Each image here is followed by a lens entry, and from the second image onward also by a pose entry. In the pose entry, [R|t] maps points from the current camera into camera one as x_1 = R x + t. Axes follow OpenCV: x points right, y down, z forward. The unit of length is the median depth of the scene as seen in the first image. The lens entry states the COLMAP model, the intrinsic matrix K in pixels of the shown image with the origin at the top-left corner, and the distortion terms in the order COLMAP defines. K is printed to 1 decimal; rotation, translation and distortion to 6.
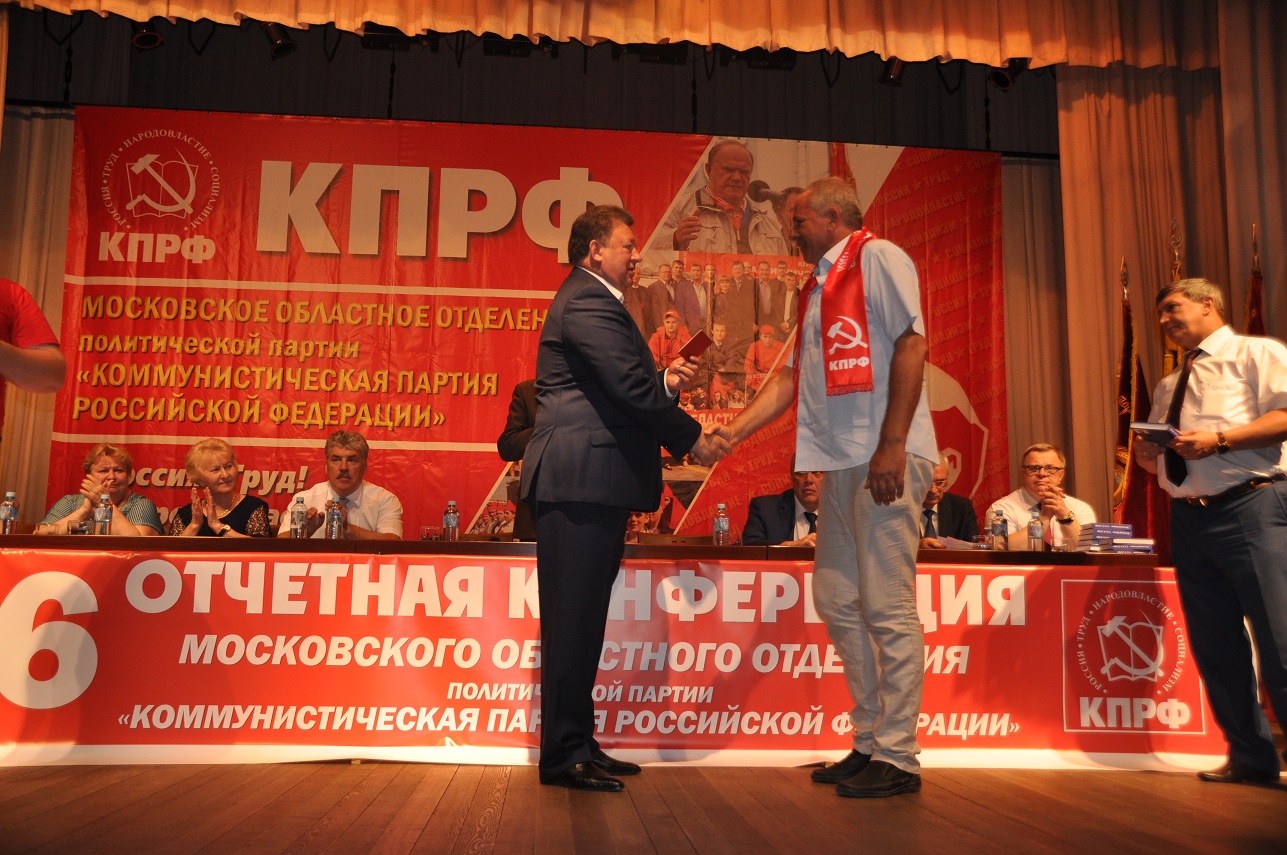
lens RADIAL K [[1177.6, 0, 639.0], [0, 1177.6, 432.9], [0, 0, 1]] dist [-0.084594, 0.268279]
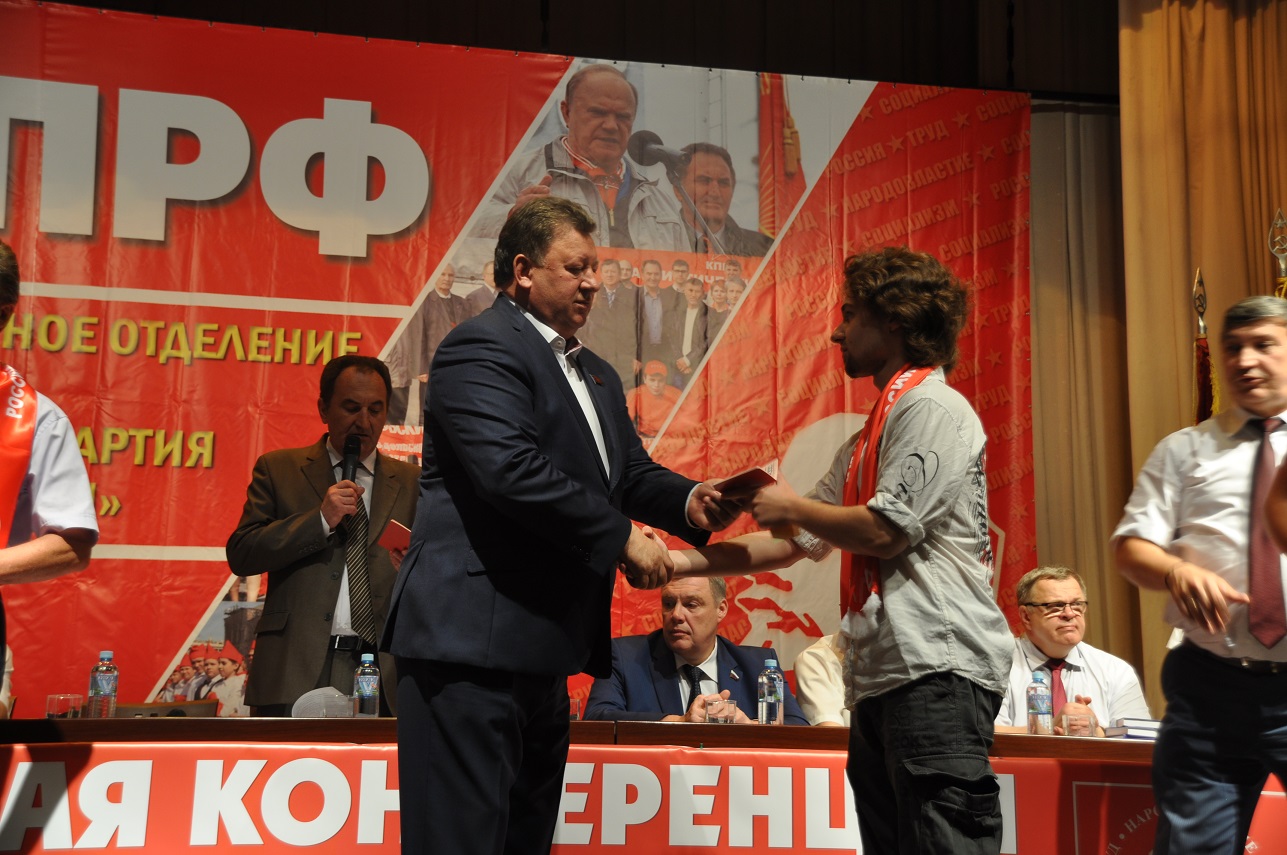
lens RADIAL K [[1922.9, 0, 635.9], [0, 1922.9, 426.6], [0, 0, 1]] dist [0.179917, 1.036736]
pose [[0.996240, 0.015620, 0.085213, 0.011935], [-0.011295, 0.998635, -0.050995, -0.004453], [-0.085893, 0.049840, 0.995057, -0.023411]]
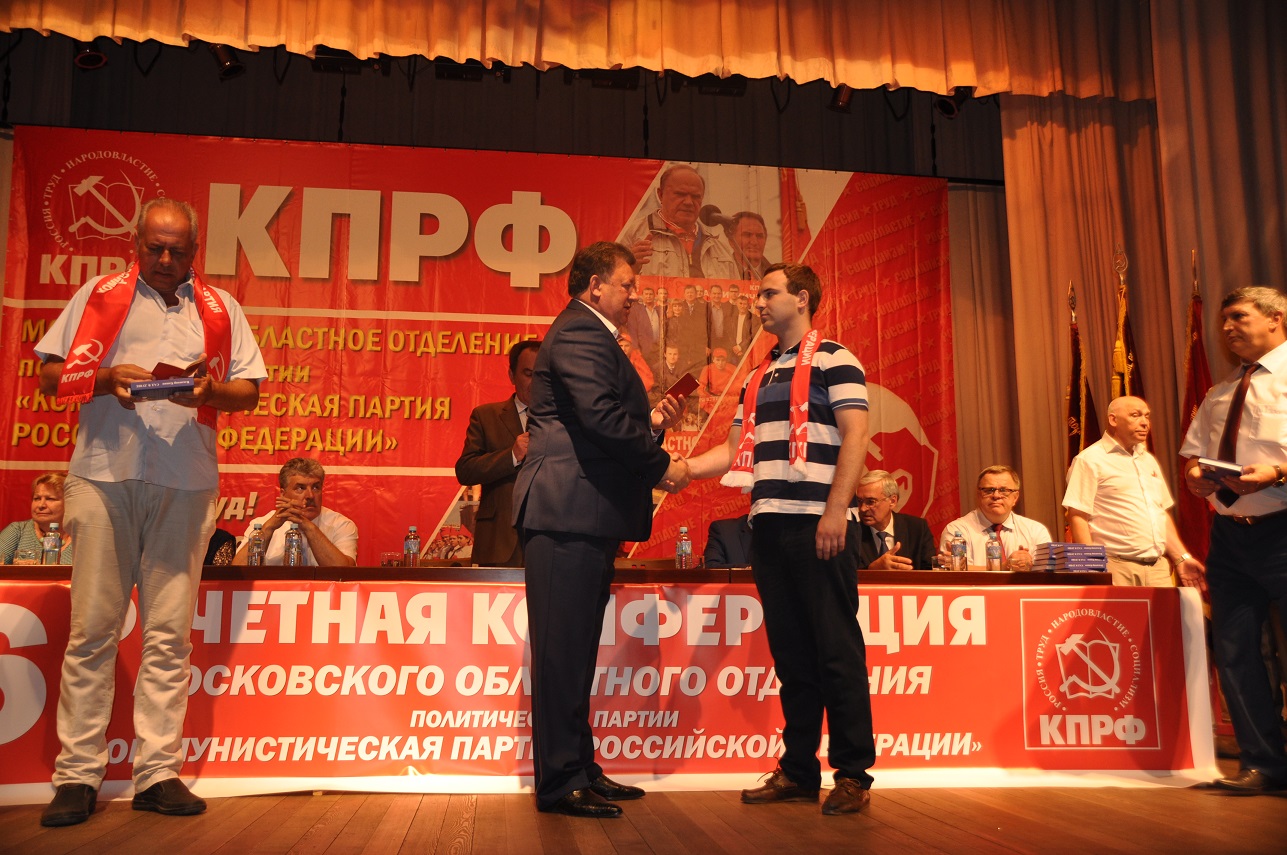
lens RADIAL K [[1177.6, 0, 639.0], [0, 1177.6, 432.9], [0, 0, 1]] dist [-0.084594, 0.268279]
pose [[0.998988, -0.005093, 0.044695, -0.005434], [0.005971, 0.999791, -0.019536, -0.000244], [-0.044586, 0.019783, 0.998810, 0.000182]]
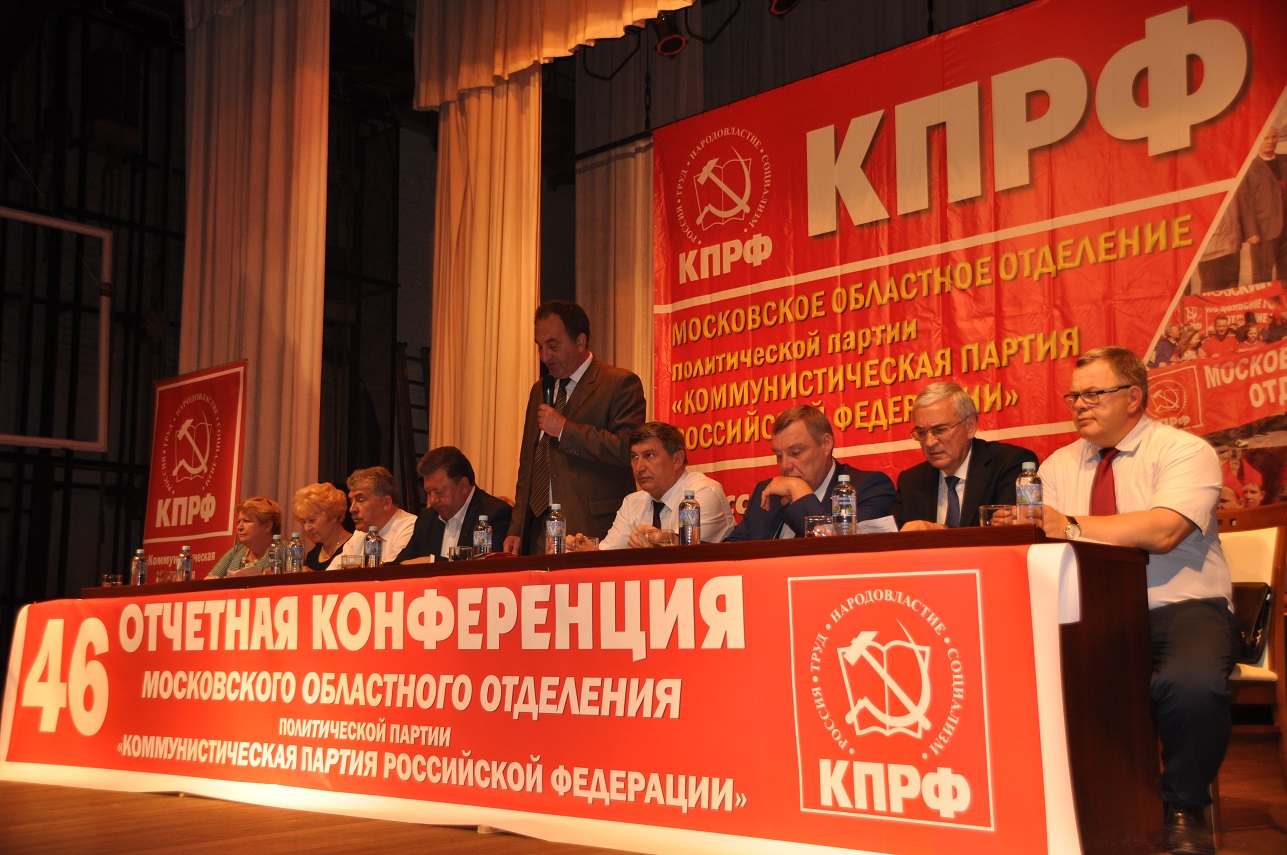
lens RADIAL K [[1466.4, 0, 643.5], [0, 1466.4, 427.5], [0, 0, 1]] dist [-0.010745, 0.580332]
pose [[0.671391, -0.126253, -0.730270, 0.377183], [0.124981, 0.990558, -0.056348, 0.032058], [0.730489, -0.053438, 0.680831, 0.158731]]
